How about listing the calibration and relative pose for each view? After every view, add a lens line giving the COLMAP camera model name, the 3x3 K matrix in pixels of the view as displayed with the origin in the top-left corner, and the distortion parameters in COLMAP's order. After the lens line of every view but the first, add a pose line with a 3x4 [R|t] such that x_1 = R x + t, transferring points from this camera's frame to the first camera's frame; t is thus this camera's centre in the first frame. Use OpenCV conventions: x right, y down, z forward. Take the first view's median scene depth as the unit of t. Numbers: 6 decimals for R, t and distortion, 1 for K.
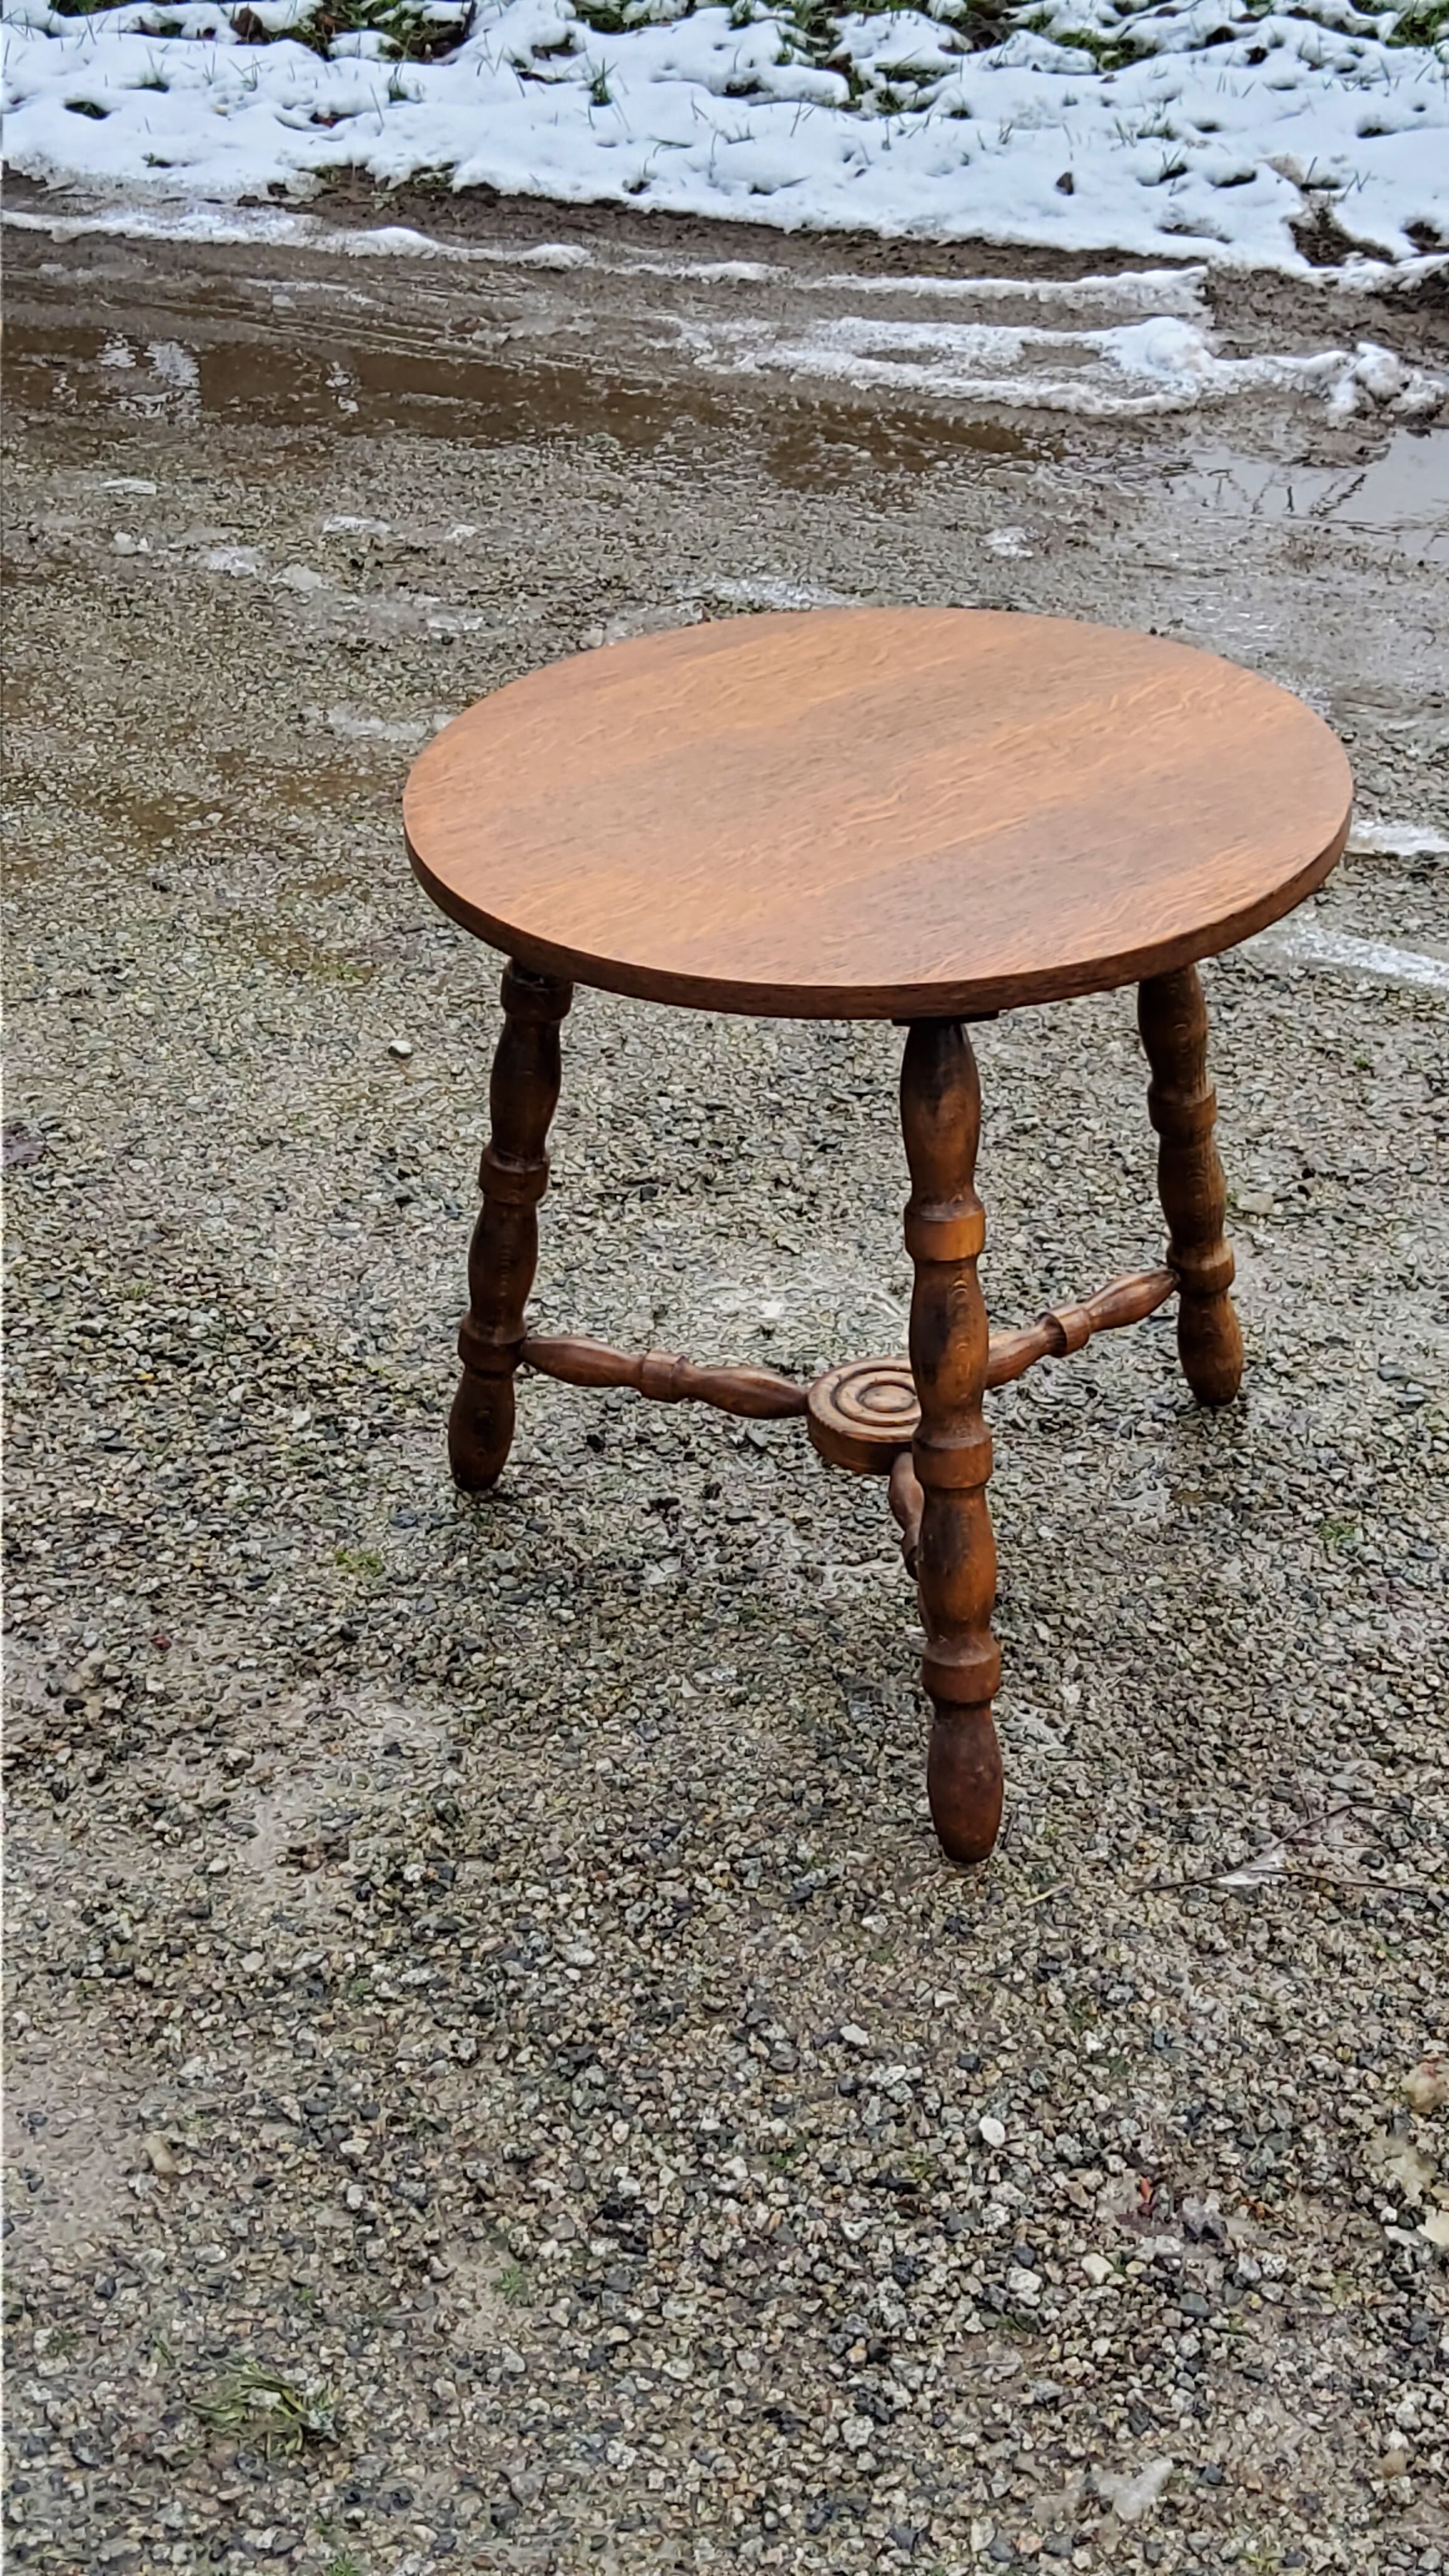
lens RADIAL K [[3811.4, 0, 721.8], [0, 3811.4, 1289.8], [0, 0, 1]] dist [0.098901, 0.000000]
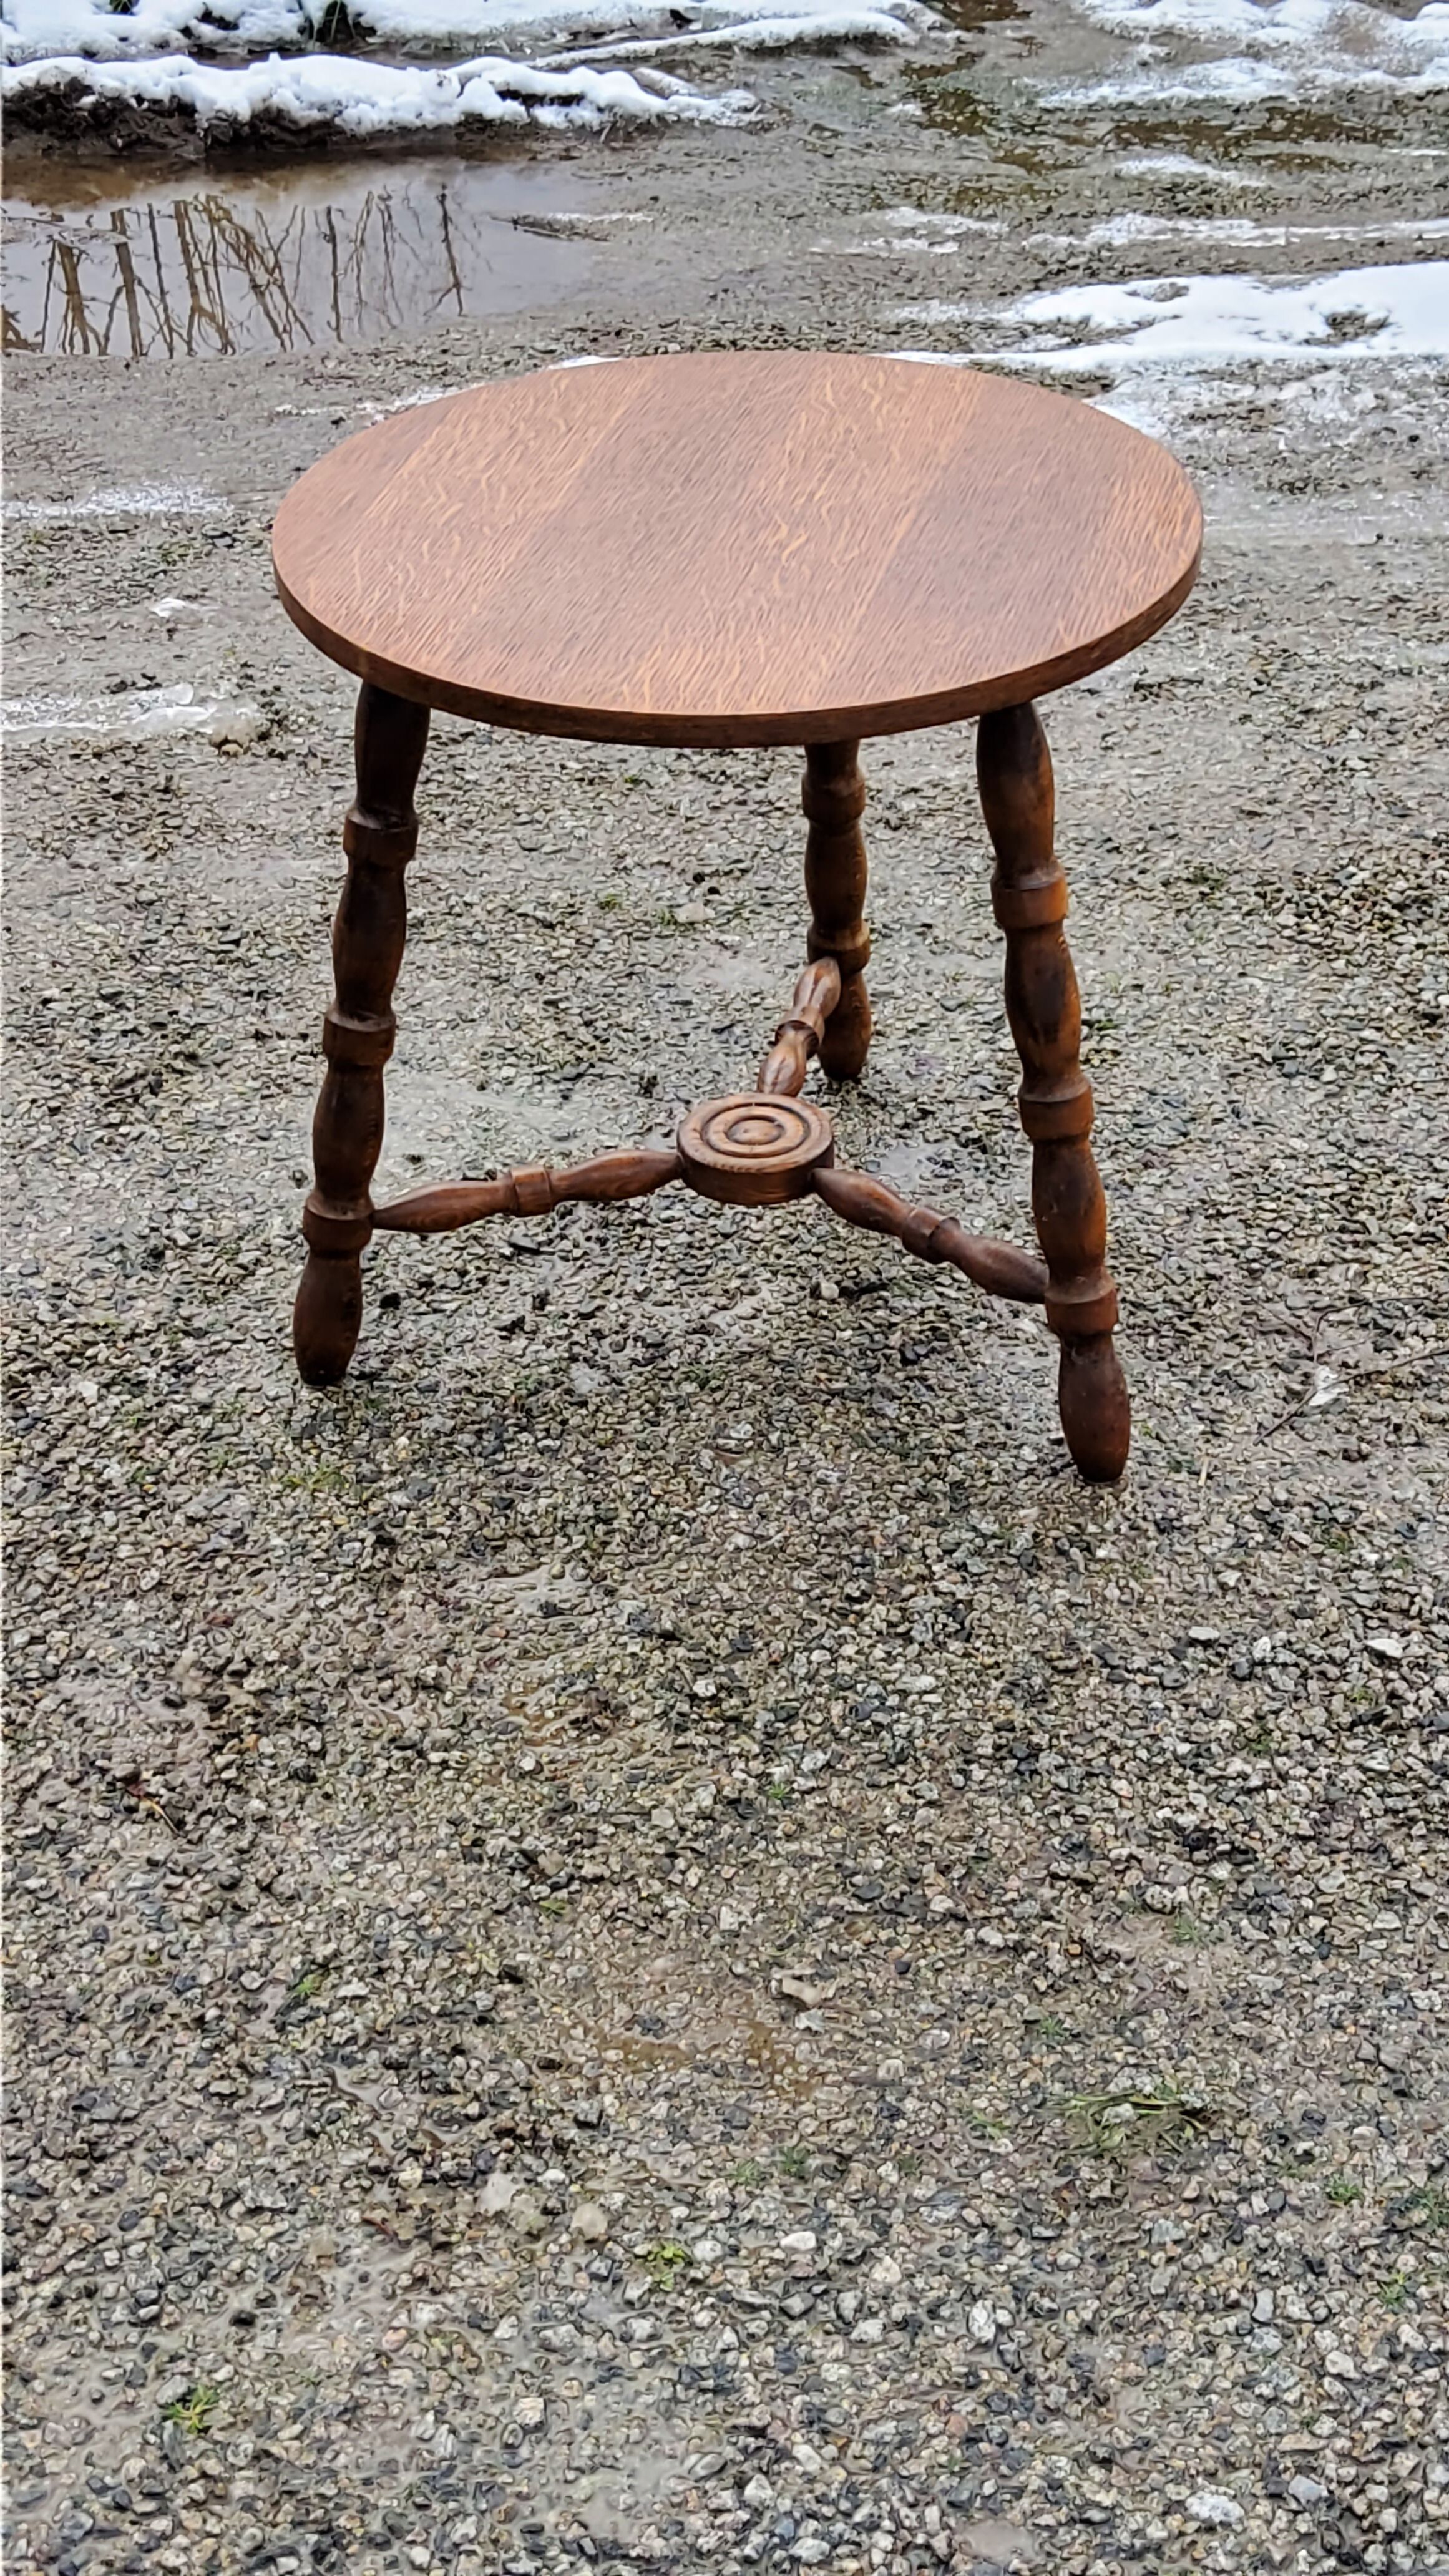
lens RADIAL K [[3811.4, 0, 733.7], [0, 3811.4, 1297.1], [0, 0, 1]] dist [0.098901, 0.000000]
pose [[0.779631, -0.331666, 0.531201, -0.478158], [0.314504, 0.940875, 0.125864, -0.055741], [-0.541538, 0.068937, 0.837845, 0.130771]]
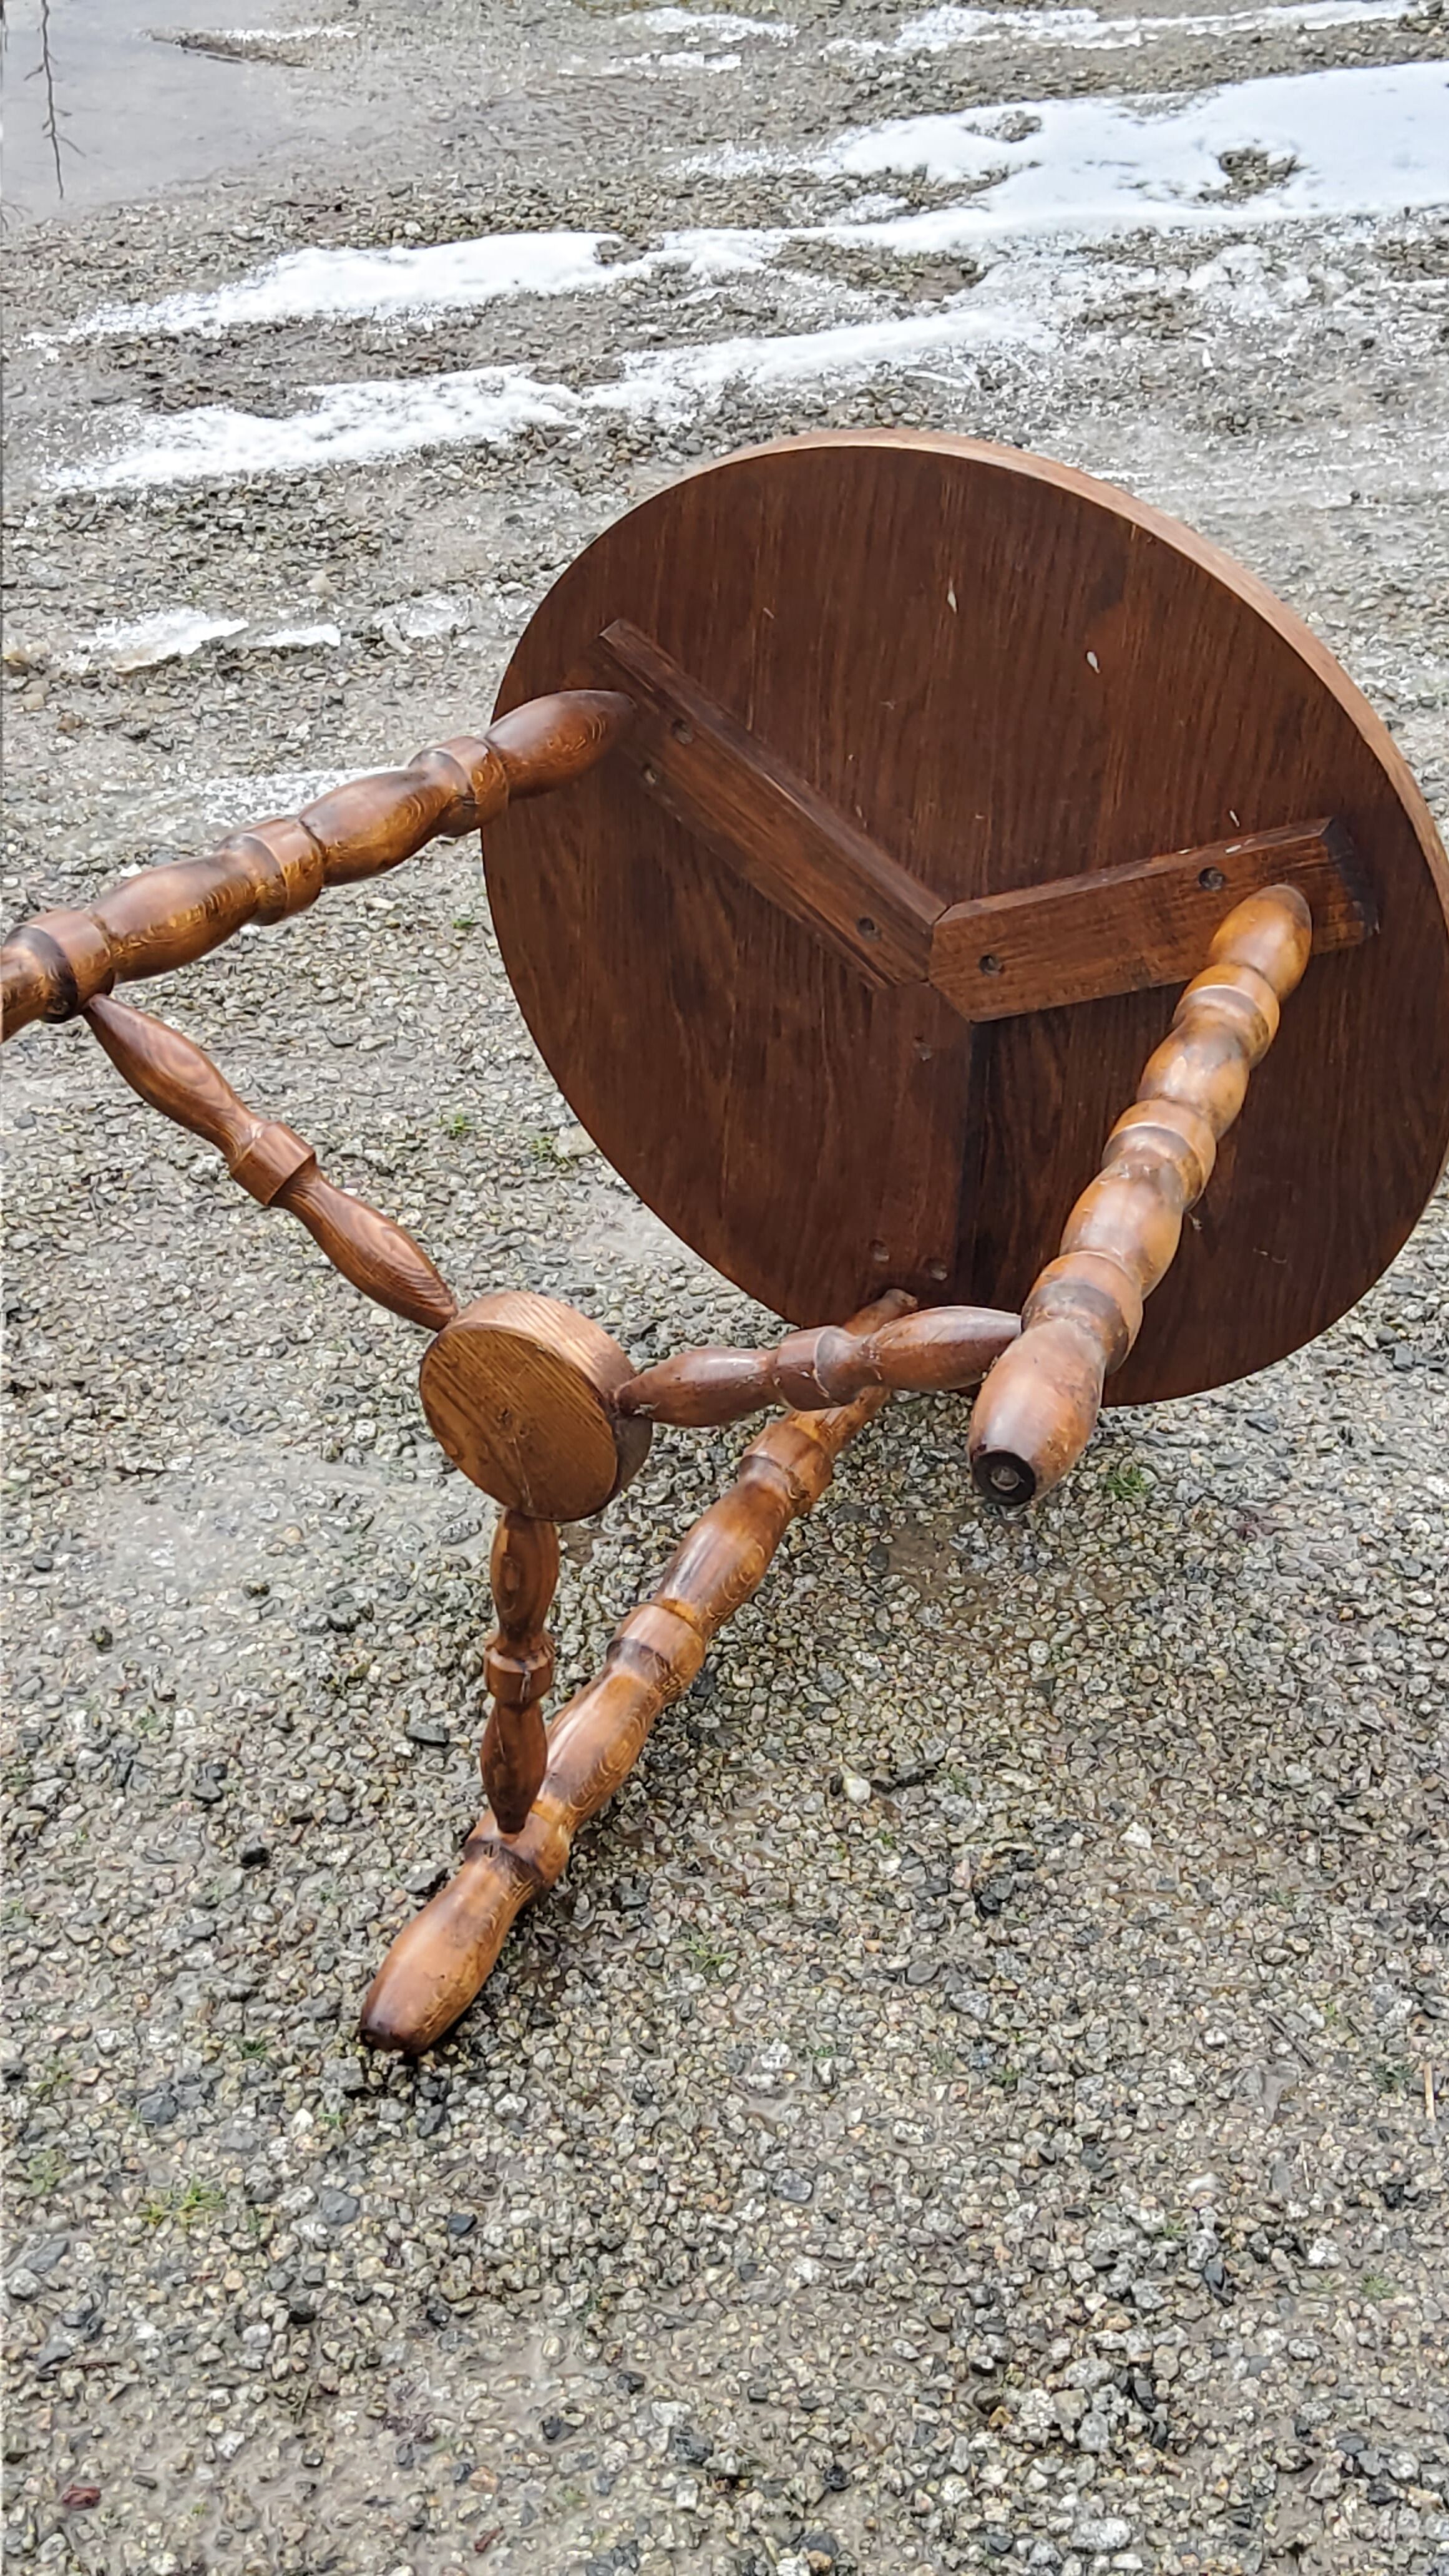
lens RADIAL K [[3811.4, 0, 744.0], [0, 3811.4, 1278.2], [0, 0, 1]] dist [0.098901, 0.000000]
pose [[0.702661, -0.440026, 0.559146, -0.314488], [0.361307, 0.897645, 0.252369, -0.199446], [-0.612964, 0.024694, 0.789725, 0.378443]]
